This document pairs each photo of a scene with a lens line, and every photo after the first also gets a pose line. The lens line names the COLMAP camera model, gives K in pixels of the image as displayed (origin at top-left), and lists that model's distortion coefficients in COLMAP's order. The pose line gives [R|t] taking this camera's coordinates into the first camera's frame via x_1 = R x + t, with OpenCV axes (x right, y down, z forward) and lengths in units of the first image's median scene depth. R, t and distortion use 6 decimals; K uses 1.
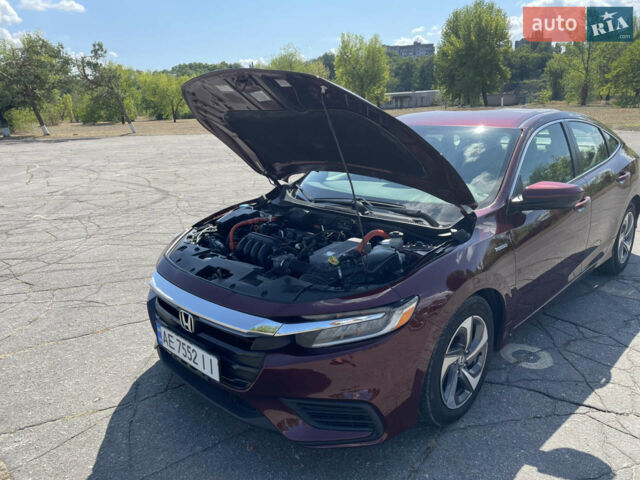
lens RADIAL K [[479.9, 0, 322.2], [0, 479.9, 231.8], [0, 0, 1]] dist [0.081626, -0.104249]
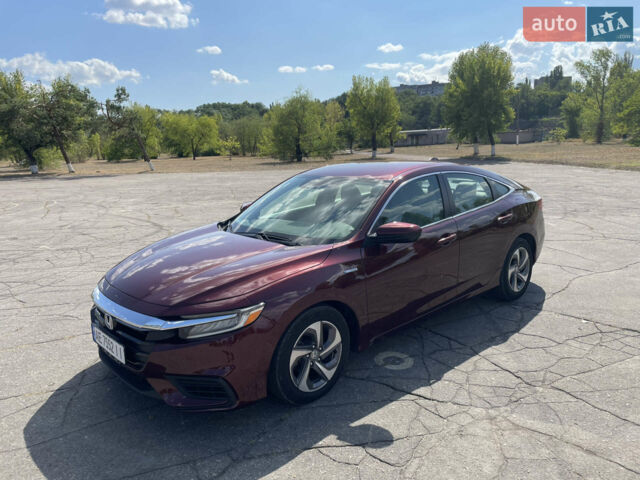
lens RADIAL K [[479.8, 0, 316.3], [0, 479.8, 233.7], [0, 0, 1]] dist [0.083863, -0.108897]
pose [[0.998655, 0.009027, -0.051048, 0.162514], [-0.012512, 0.997581, -0.068376, 0.010129], [0.050308, 0.068923, 0.996353, -0.156332]]
